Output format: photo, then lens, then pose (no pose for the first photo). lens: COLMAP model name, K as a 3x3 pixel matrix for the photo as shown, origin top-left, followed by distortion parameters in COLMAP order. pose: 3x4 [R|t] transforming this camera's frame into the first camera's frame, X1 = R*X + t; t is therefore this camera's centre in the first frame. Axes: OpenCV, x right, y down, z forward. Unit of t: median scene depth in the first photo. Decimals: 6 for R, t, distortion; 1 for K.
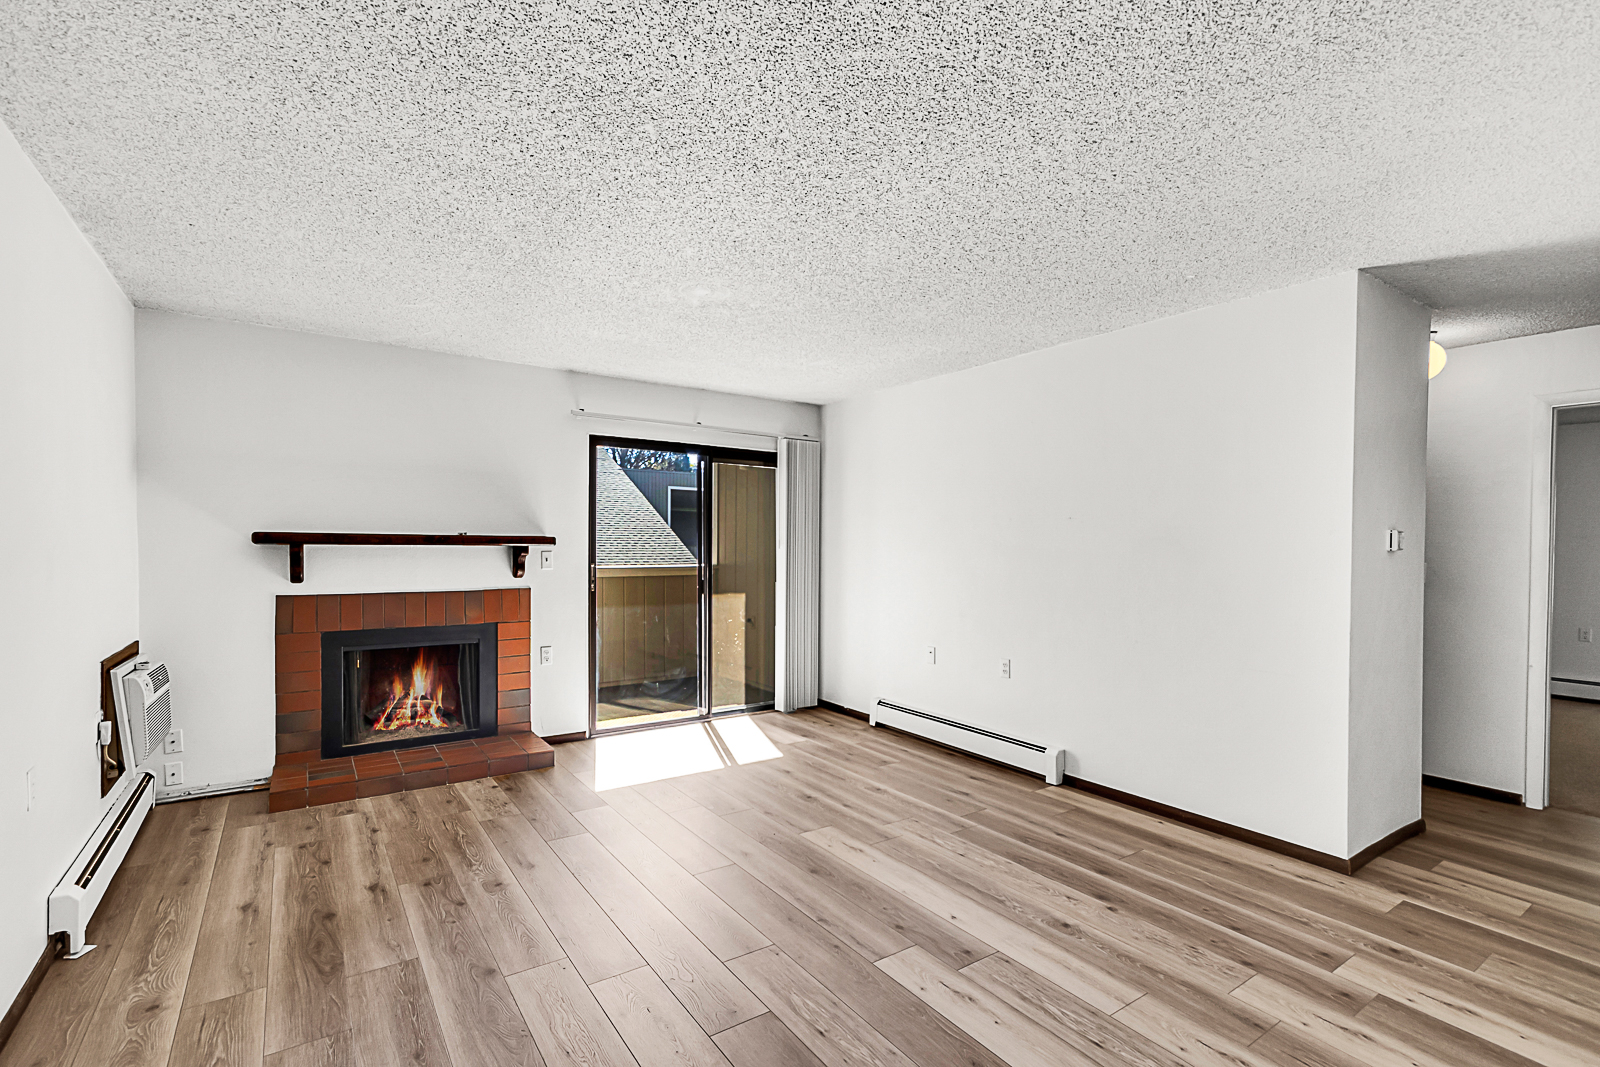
lens RADIAL K [[720.0, 0, 792.7], [0, 720.0, 559.2], [0, 0, 1]] dist [0.009226, -0.003939]
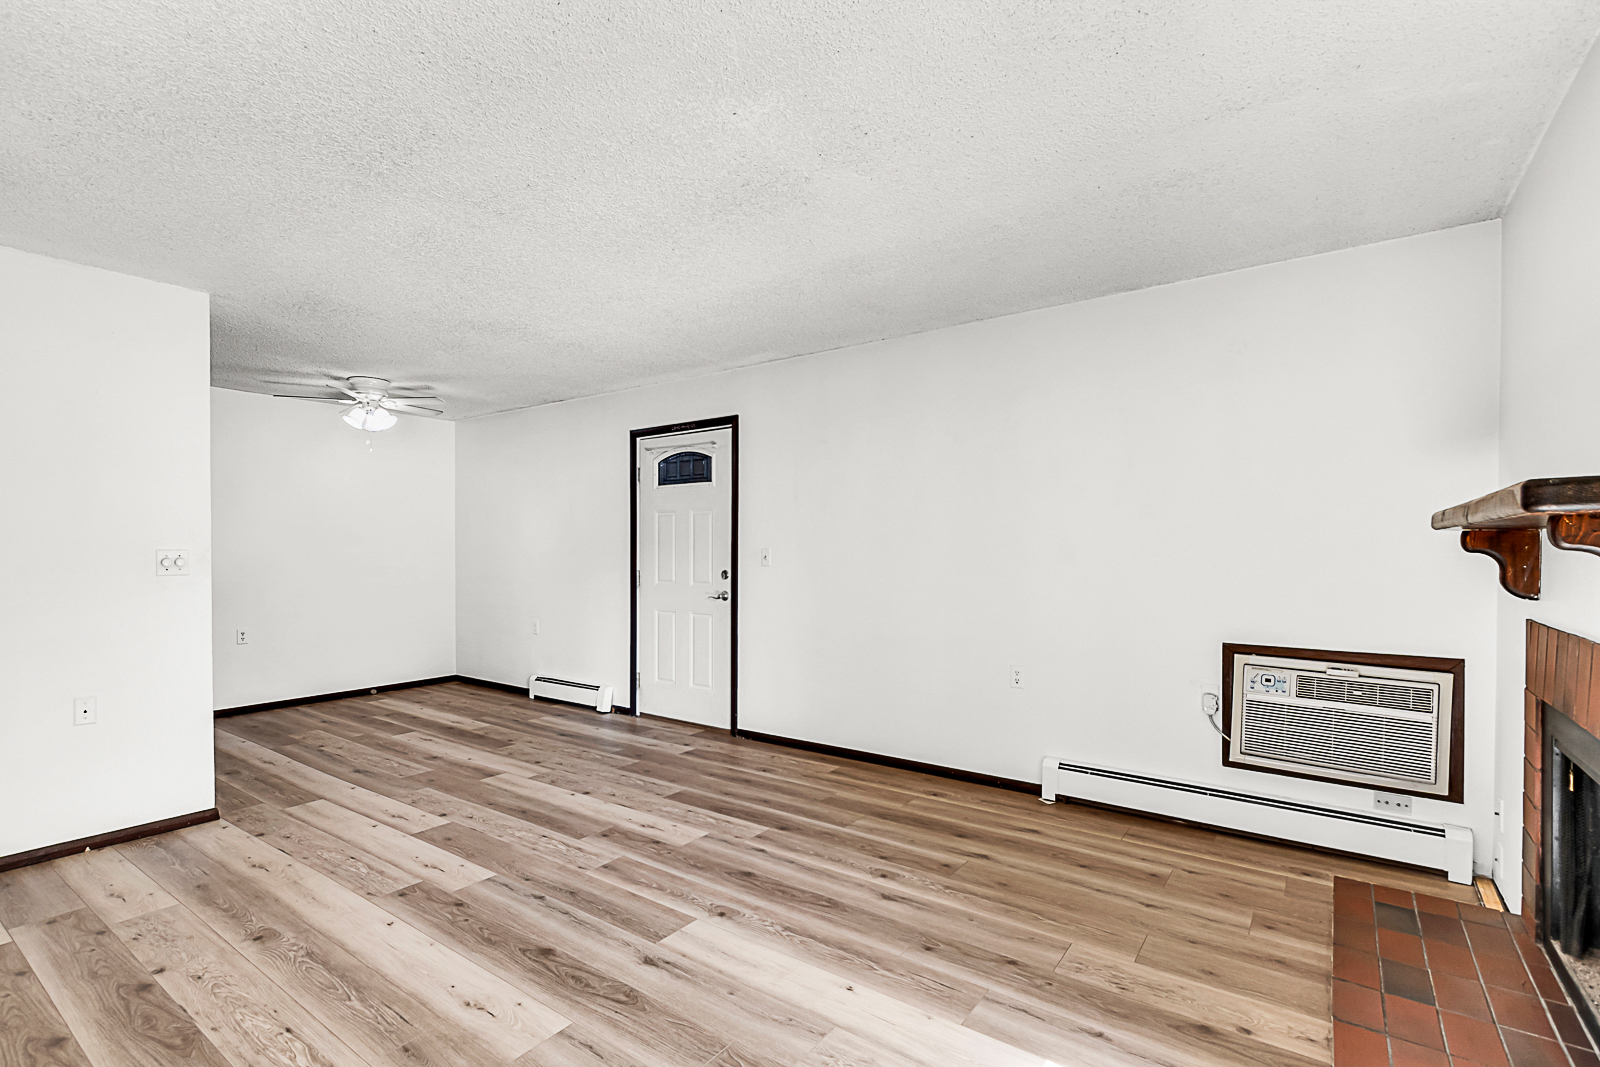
lens RADIAL K [[744.0, 0, 782.3], [0, 744.0, 564.7], [0, 0, 1]] dist [0.008072, -0.002530]
pose [[-0.947445, -0.002625, -0.319909, 0.035271], [-0.014650, 0.999273, 0.035189, -0.005434], [0.319584, 0.038026, -0.946795, 1.356252]]
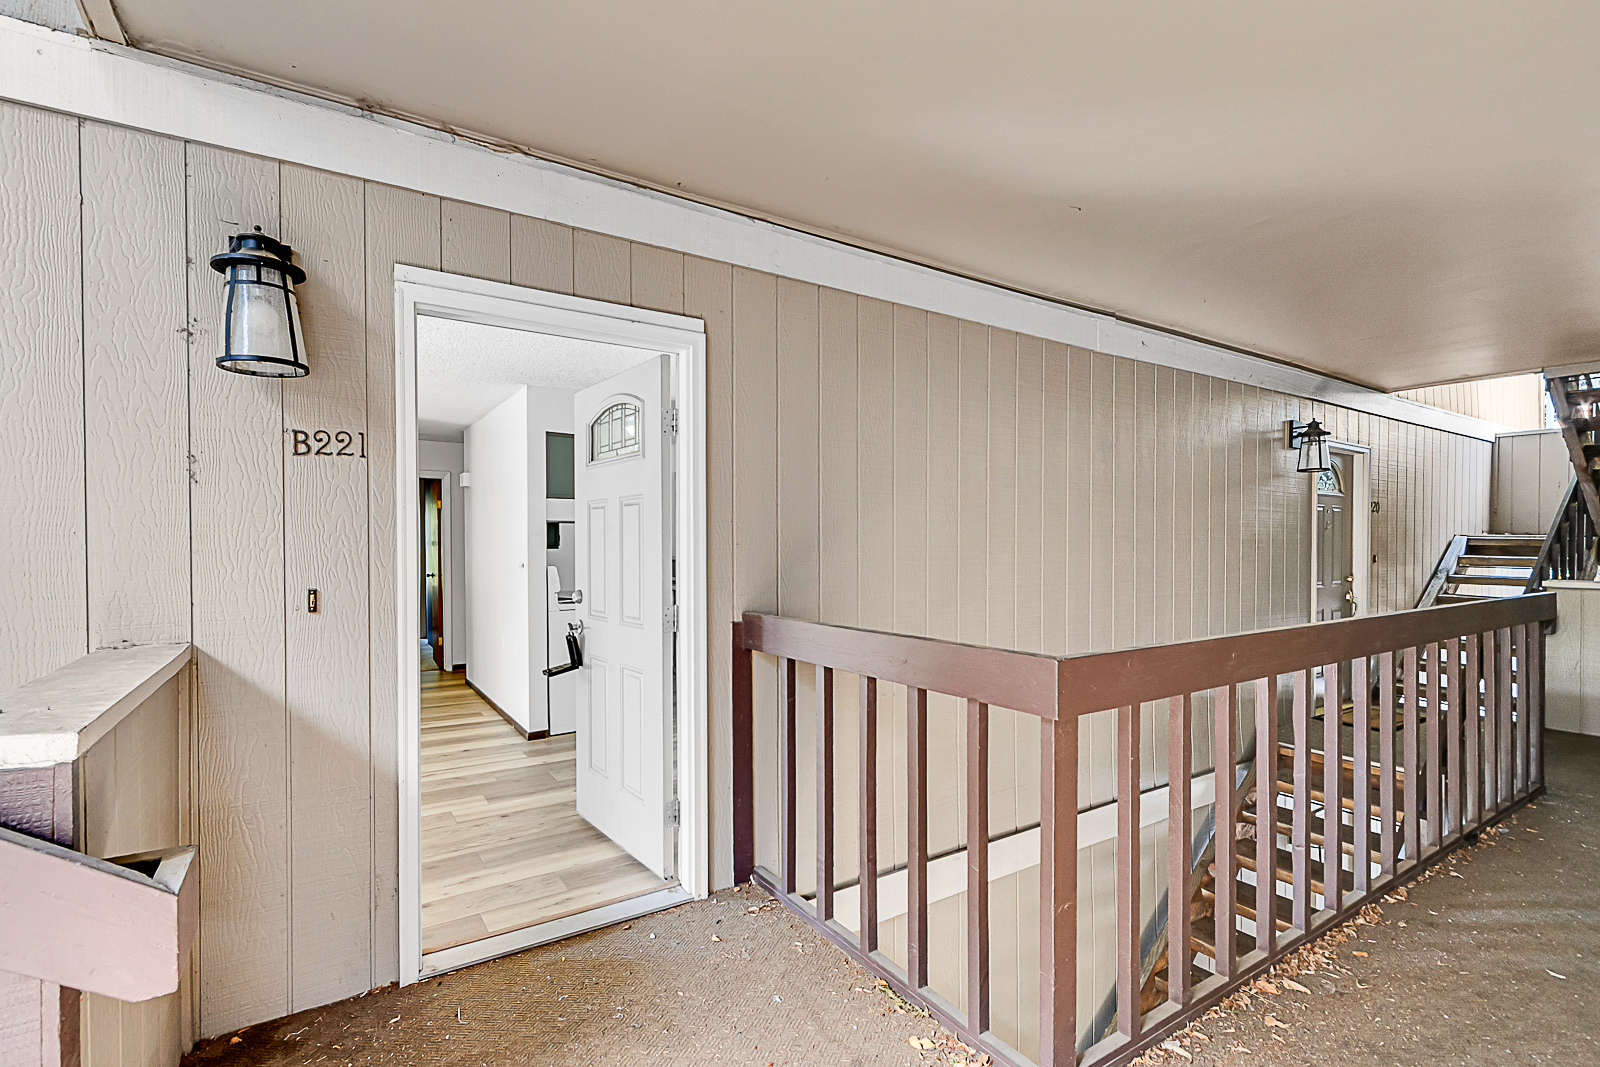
lens RADIAL K [[744.0, 0, 796.9], [0, 744.0, 542.5], [0, 0, 1]] dist [0.008072, -0.002530]
pose [[0.033104, -0.008818, 0.999413, -0.896356], [0.017564, 0.999812, 0.008239, -0.009711], [-0.999298, 0.017281, 0.033252, -0.210080]]
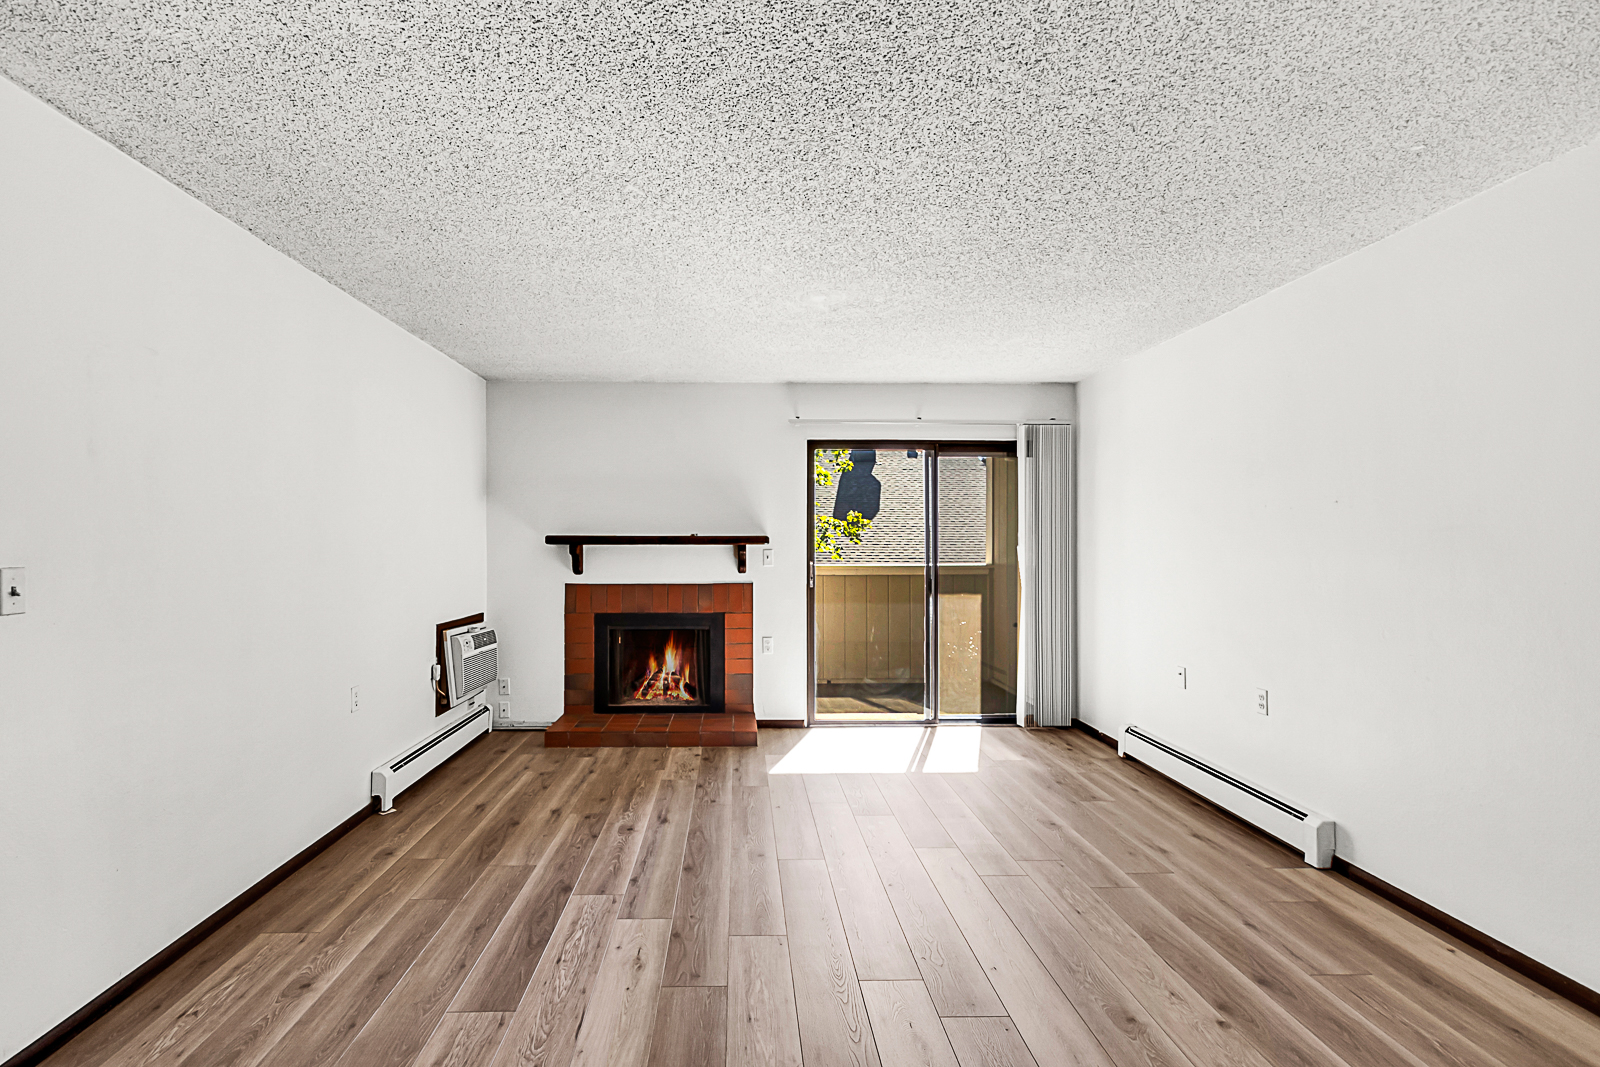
lens RADIAL K [[744.0, 0, 762.7], [0, 744.0, 537.7], [0, 0, 1]] dist [0.008072, -0.002530]
pose [[0.840357, -0.011865, -0.541903, 0.317424], [-0.004192, 0.999588, -0.028387, 0.003539], [0.542017, 0.026127, 0.839962, 0.054405]]
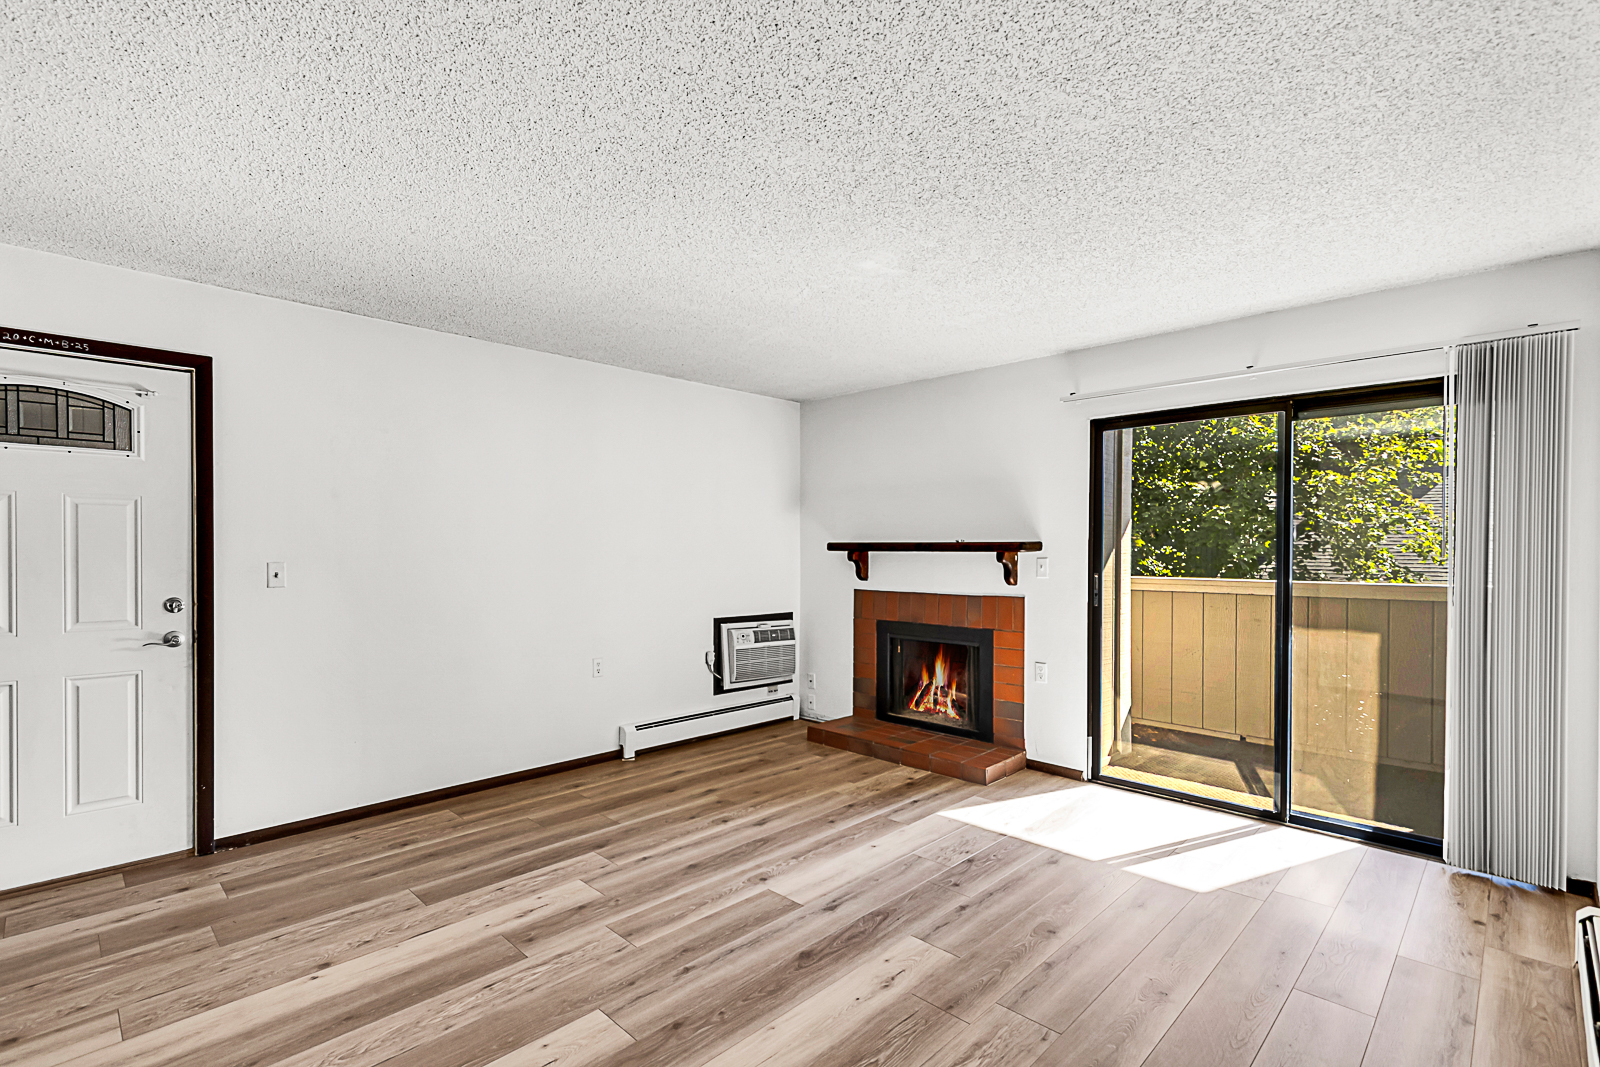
lens RADIAL K [[744.0, 0, 793.2], [0, 744.0, 557.2], [0, 0, 1]] dist [0.008072, -0.002530]
pose [[0.188373, 0.002816, -0.982094, 0.628428], [-0.019995, 0.999800, -0.000968, -0.005804], [0.981894, 0.019819, 0.188392, 0.615872]]
